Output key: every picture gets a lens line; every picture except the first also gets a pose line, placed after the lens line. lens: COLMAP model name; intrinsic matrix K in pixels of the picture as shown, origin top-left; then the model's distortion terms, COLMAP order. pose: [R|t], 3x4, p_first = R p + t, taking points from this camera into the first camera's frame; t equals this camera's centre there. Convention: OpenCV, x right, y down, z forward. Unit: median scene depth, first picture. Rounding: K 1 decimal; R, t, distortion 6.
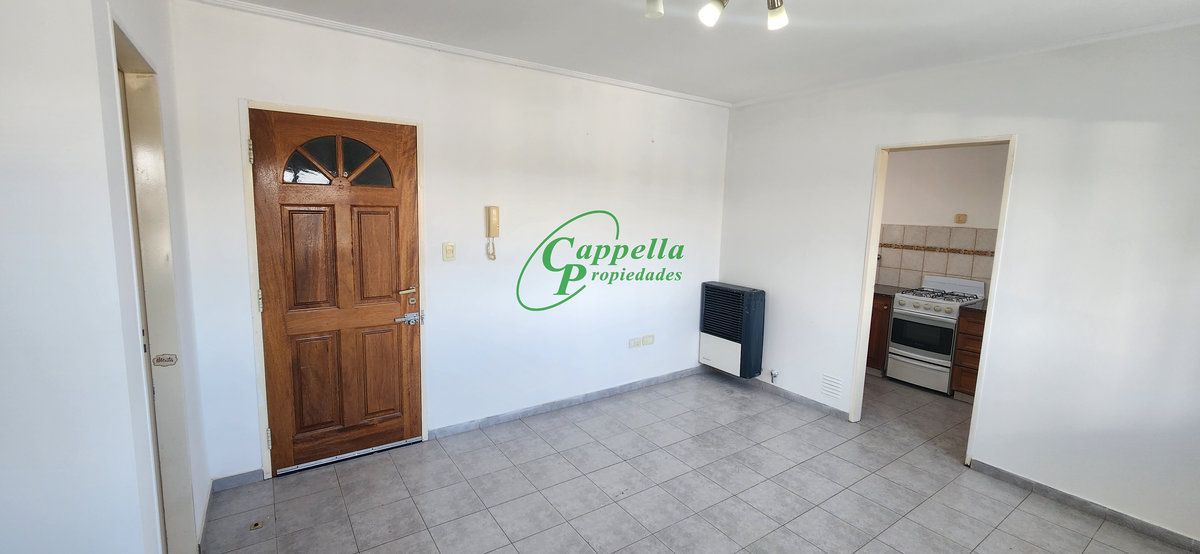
lens RADIAL K [[488.2, 0, 597.0], [0, 488.2, 270.8], [0, 0, 1]] dist [0.002999, -0.000514]
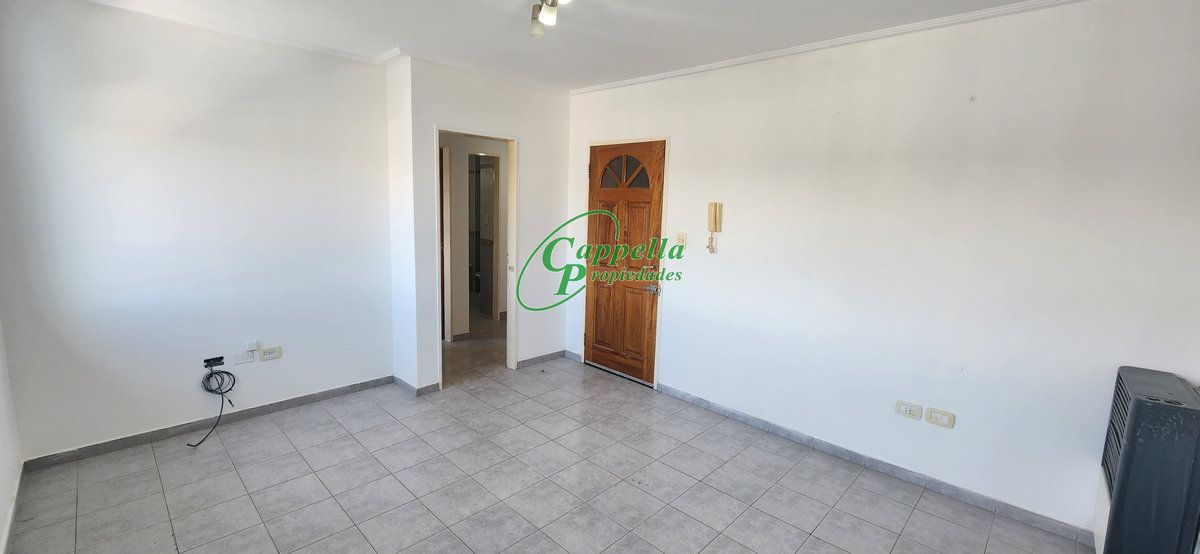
lens RADIAL K [[488.2, 0, 583.5], [0, 488.2, 270.7], [0, 0, 1]] dist [0.002999, -0.000514]
pose [[0.182785, 0.121909, -0.975565, 0.801157], [-0.158140, 0.983008, 0.093209, -0.040156], [0.970351, 0.137239, 0.198958, 0.528136]]
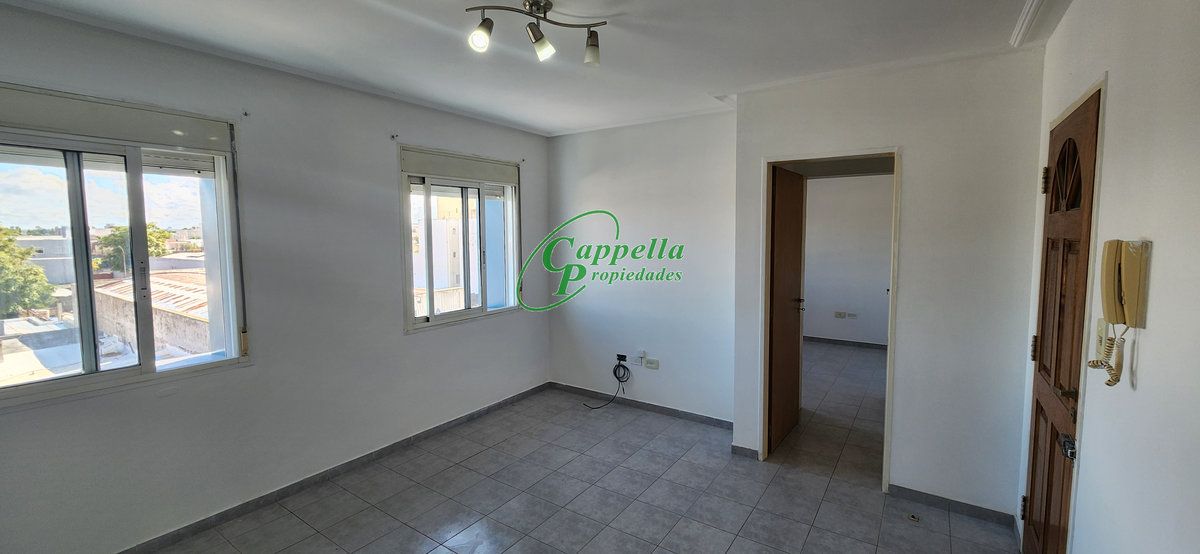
lens RADIAL K [[488.2, 0, 601.1], [0, 488.2, 272.4], [0, 0, 1]] dist [0.002999, -0.000514]
pose [[-0.932090, 0.007990, -0.362140, 0.286029], [-0.069352, 0.977325, 0.200064, -0.155420], [0.355527, 0.211593, -0.910401, 1.200749]]
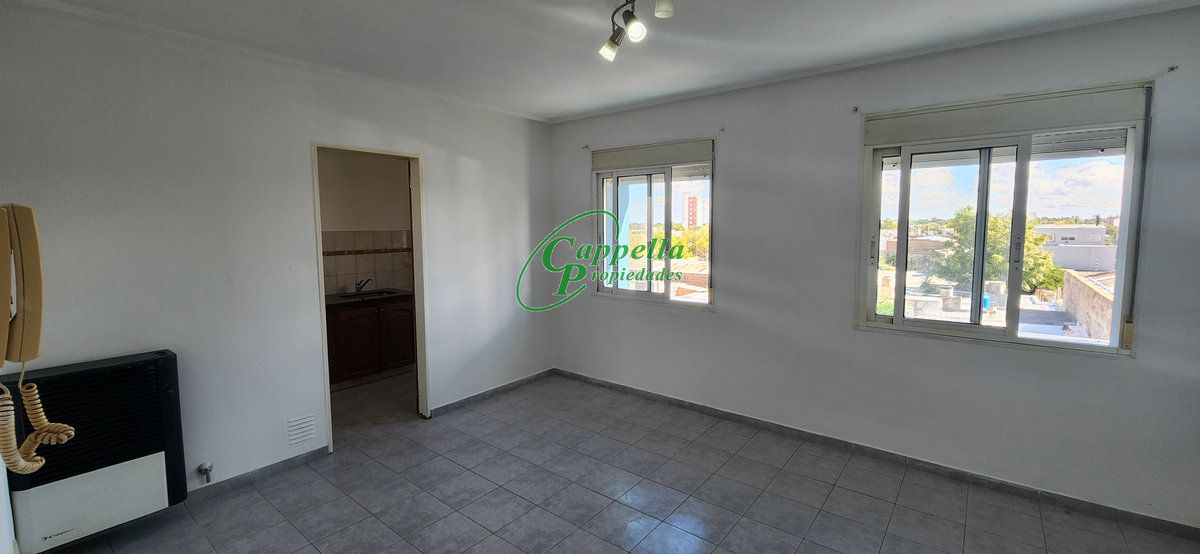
lens RADIAL K [[488.2, 0, 582.2], [0, 488.2, 275.6], [0, 0, 1]] dist [0.002999, -0.000514]
pose [[-0.271522, -0.126041, 0.954143, -0.469128], [0.126944, 0.978036, 0.165322, -0.108762], [-0.954024, 0.166011, -0.249558, 0.834570]]
